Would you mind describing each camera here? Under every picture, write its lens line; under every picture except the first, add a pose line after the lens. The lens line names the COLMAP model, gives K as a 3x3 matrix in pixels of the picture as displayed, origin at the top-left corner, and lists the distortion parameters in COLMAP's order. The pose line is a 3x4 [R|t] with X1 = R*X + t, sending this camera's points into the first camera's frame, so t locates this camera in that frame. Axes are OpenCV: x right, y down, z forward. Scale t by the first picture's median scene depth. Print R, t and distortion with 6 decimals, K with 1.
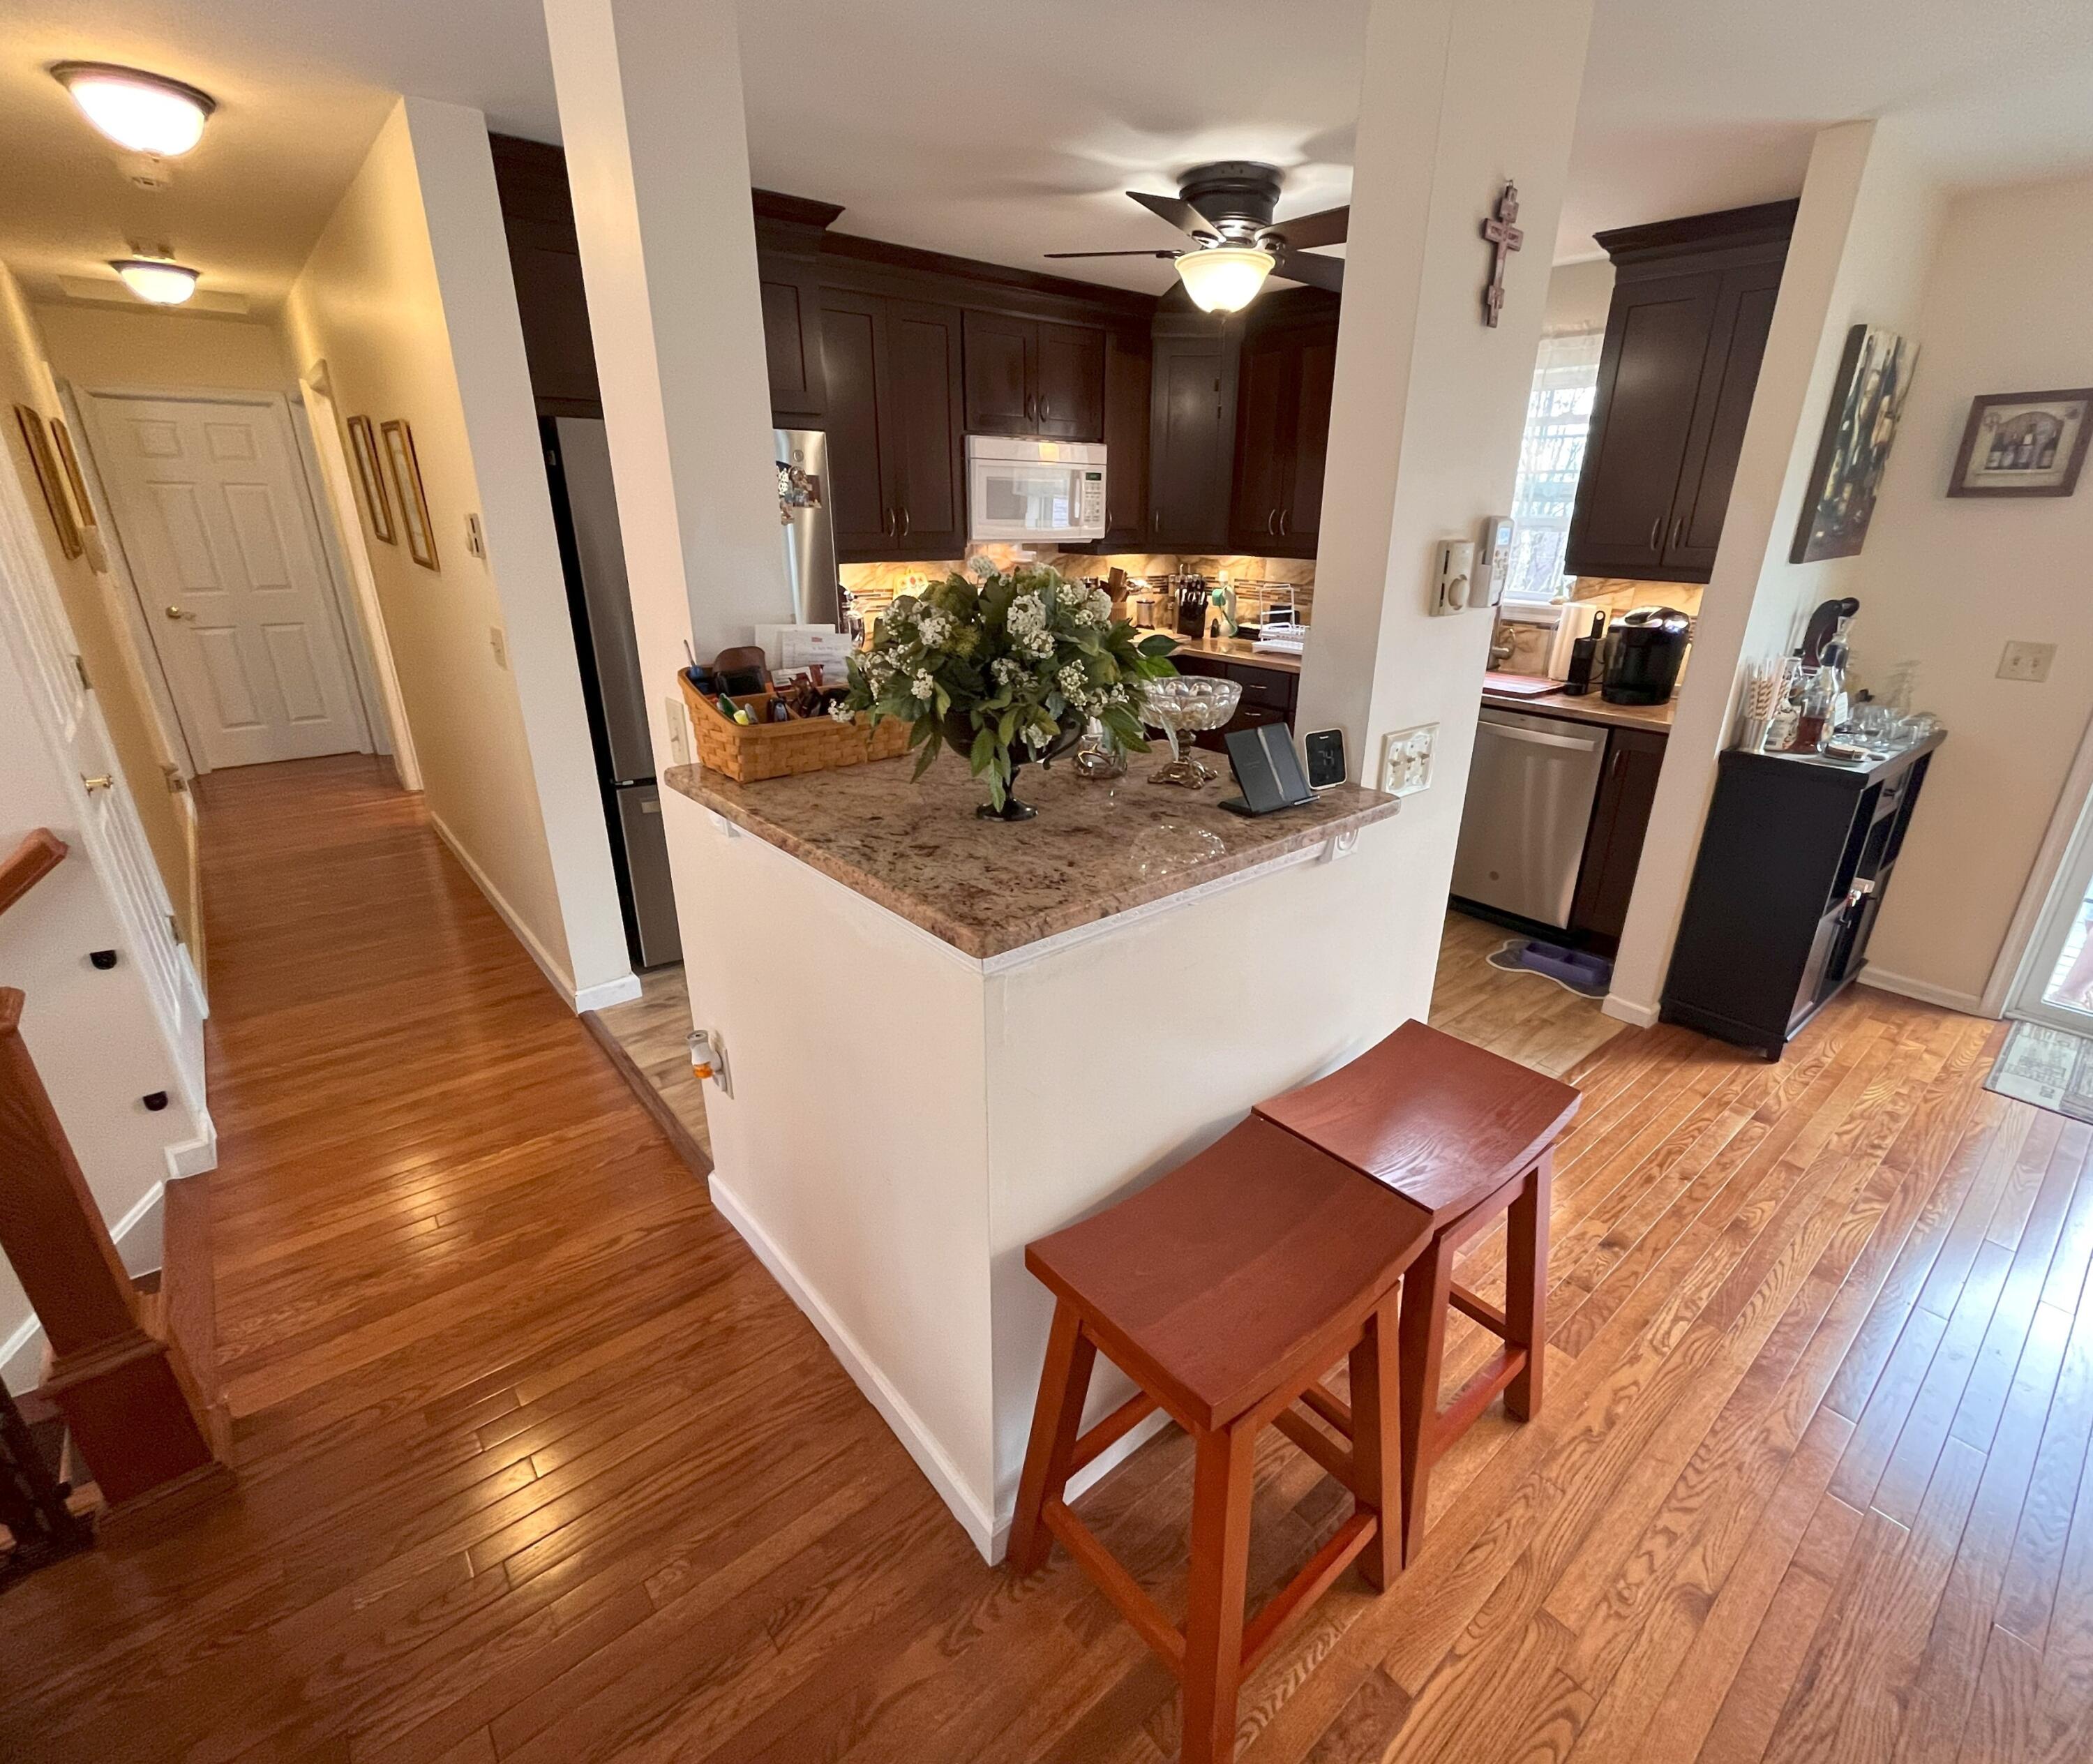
lens RADIAL K [[972.1, 0, 1075.7], [0, 972.1, 893.6], [0, 0, 1]] dist [-0.004516, -0.000283]
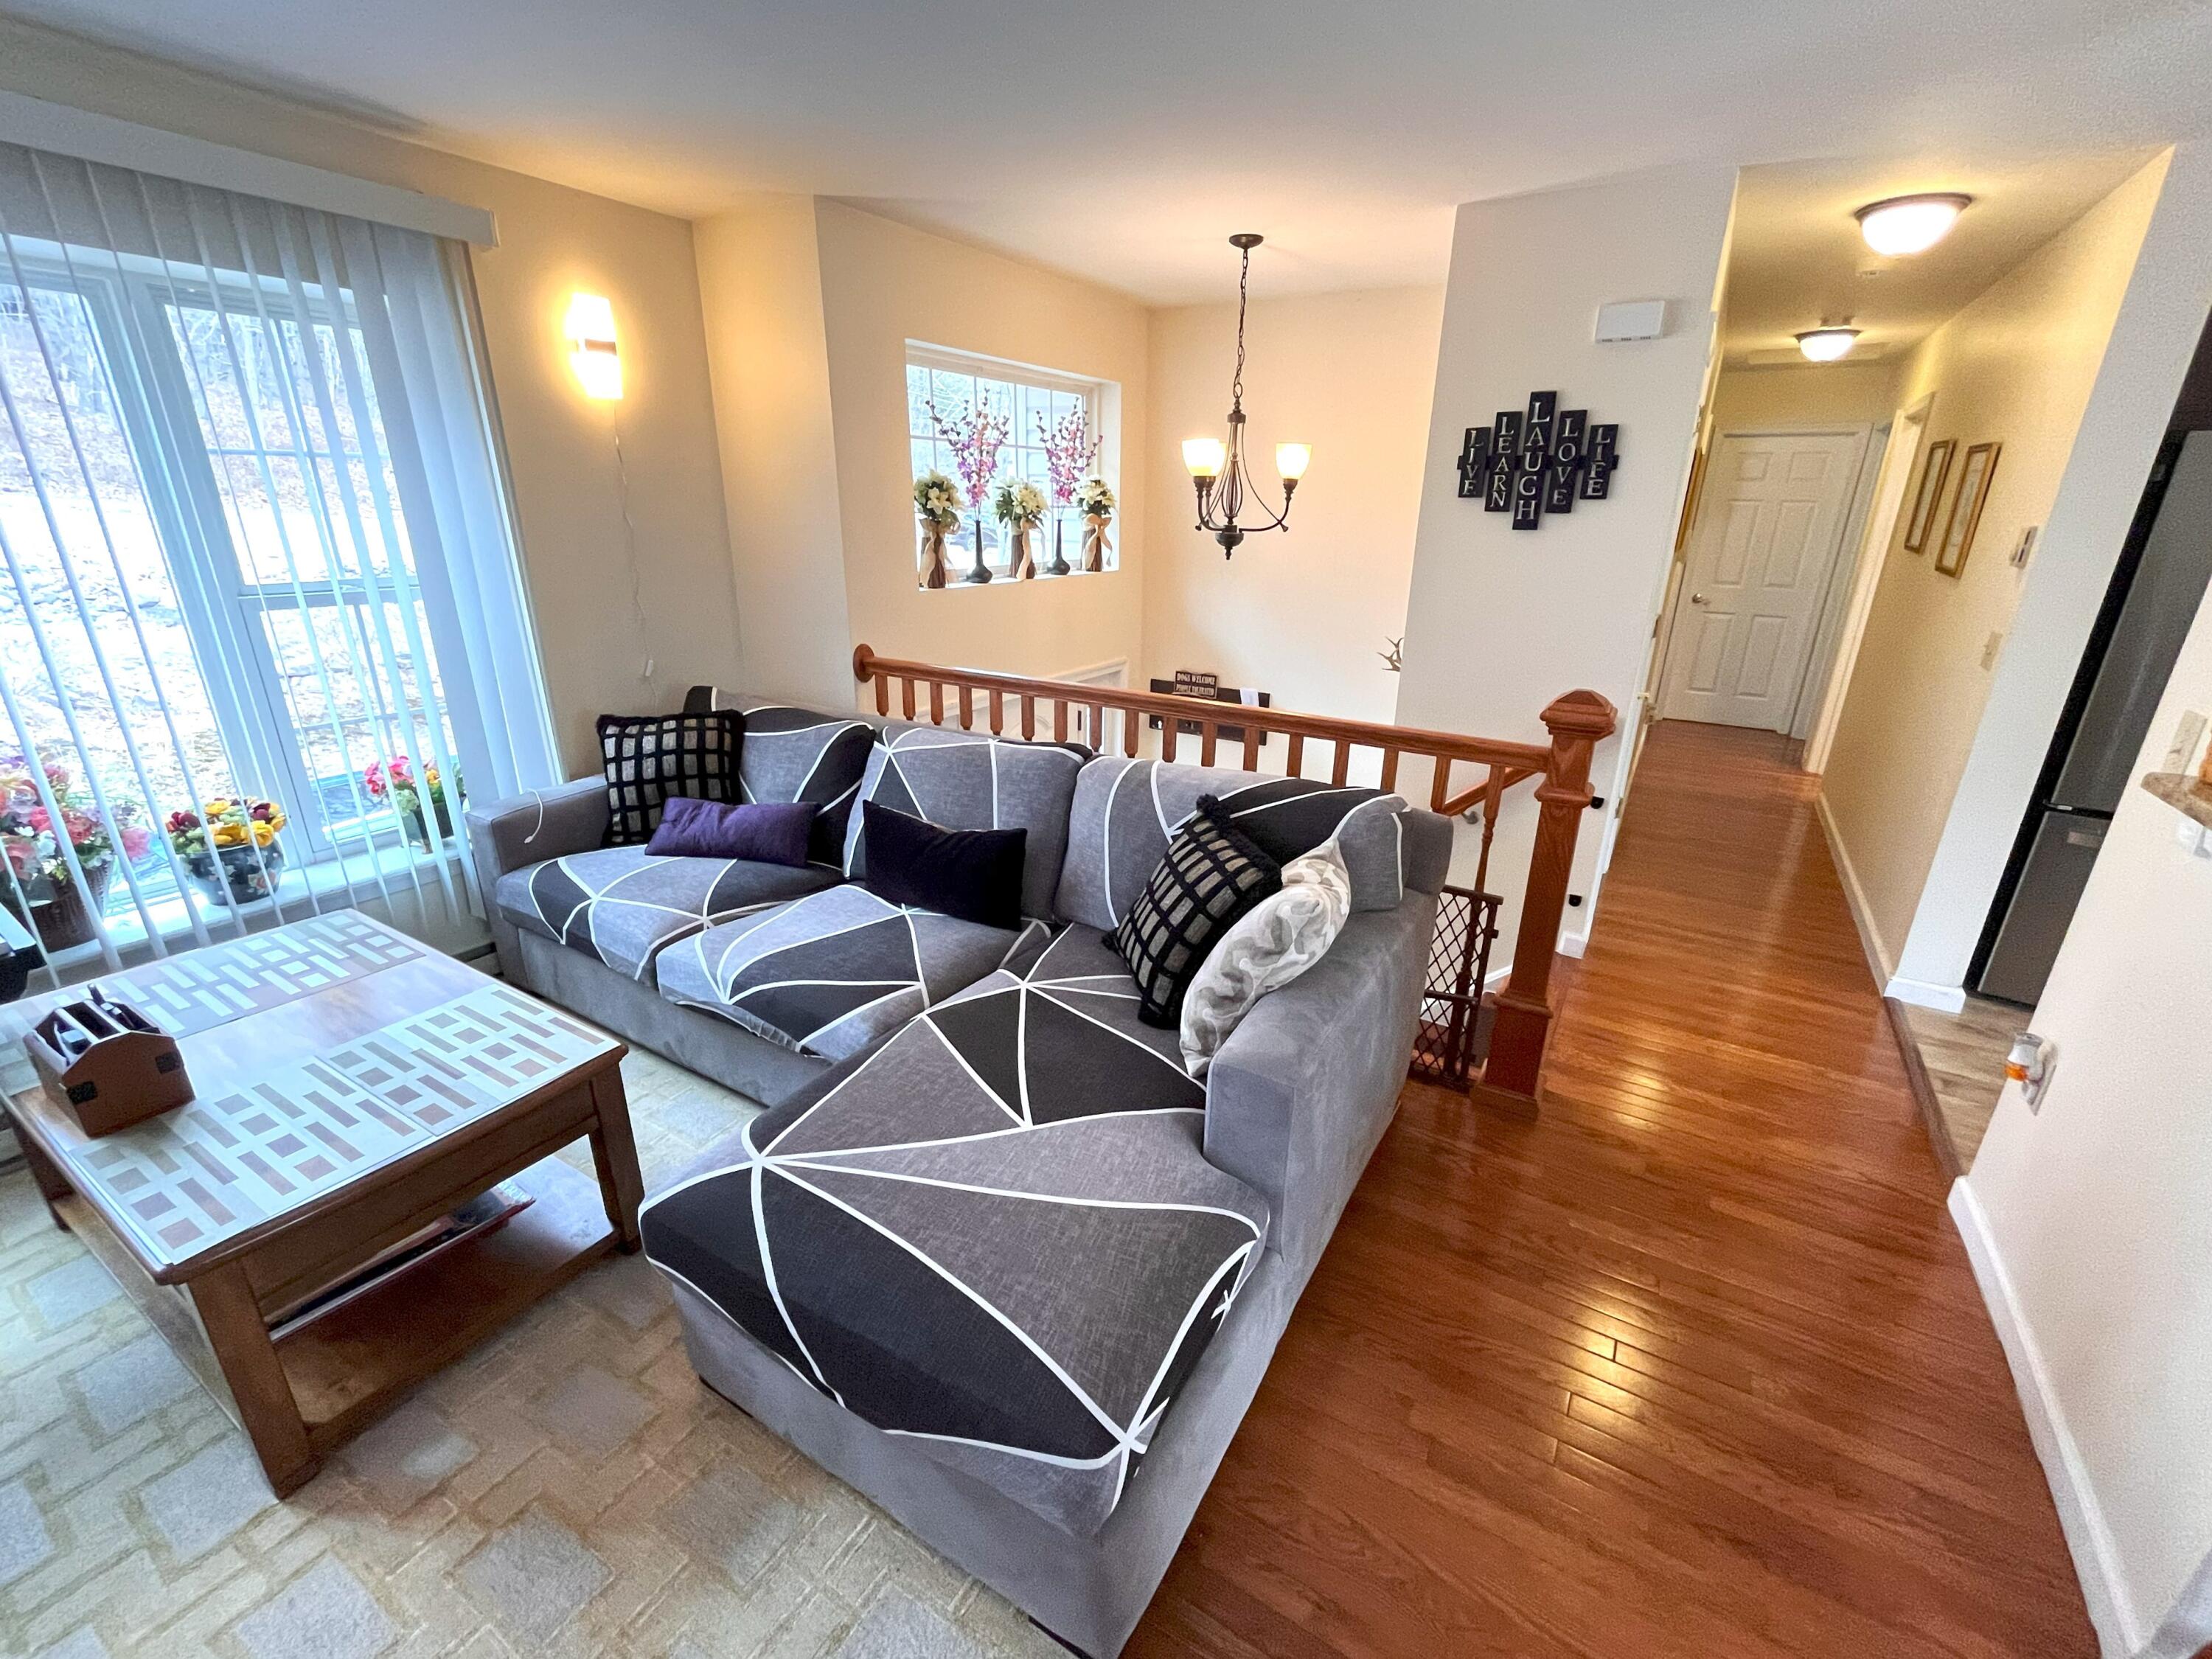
lens RADIAL K [[934.5, 0, 1110.5], [0, 934.5, 836.3], [0, 0, 1]] dist [-0.003822, -0.000388]
pose [[0.313842, 0.315263, -0.895607, 0.059175], [-0.363877, 0.911183, 0.193234, 0.063916], [0.876982, 0.265246, 0.400684, -0.149508]]
